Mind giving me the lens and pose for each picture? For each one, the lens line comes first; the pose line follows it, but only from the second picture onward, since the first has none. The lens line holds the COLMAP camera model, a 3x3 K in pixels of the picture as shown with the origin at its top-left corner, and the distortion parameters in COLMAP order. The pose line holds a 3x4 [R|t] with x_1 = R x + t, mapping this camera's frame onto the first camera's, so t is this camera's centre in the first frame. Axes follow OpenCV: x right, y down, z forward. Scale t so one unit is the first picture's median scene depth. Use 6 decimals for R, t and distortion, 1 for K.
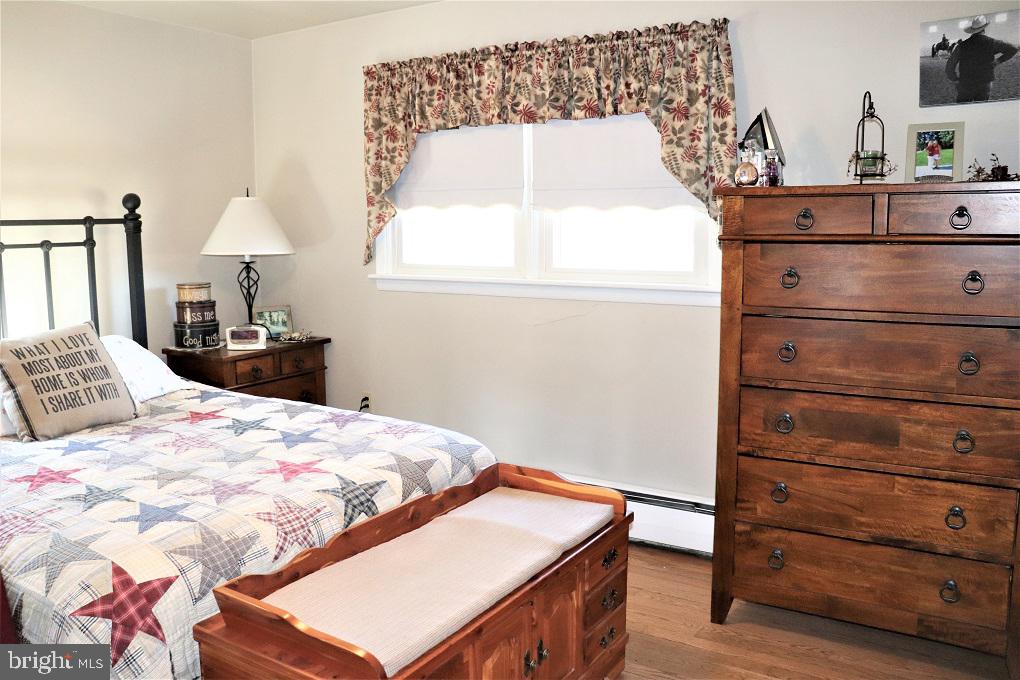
lens RADIAL K [[843.1, 0, 501.5], [0, 843.1, 331.3], [0, 0, 1]] dist [-0.160861, 0.136545]
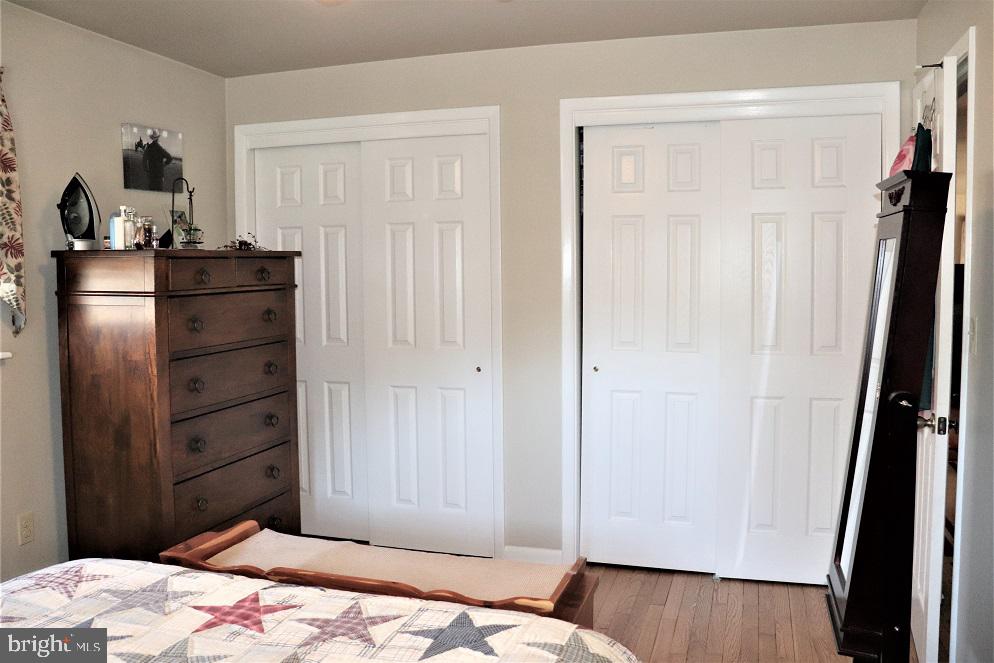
lens RADIAL K [[821.6, 0, 488.7], [0, 821.6, 323.0], [0, 0, 1]] dist [-0.160861, 0.136545]
pose [[-0.264789, -0.051355, 0.962938, -0.894368], [0.138498, 0.986203, 0.090680, -0.109669], [-0.954309, 0.157376, -0.254023, 0.860347]]
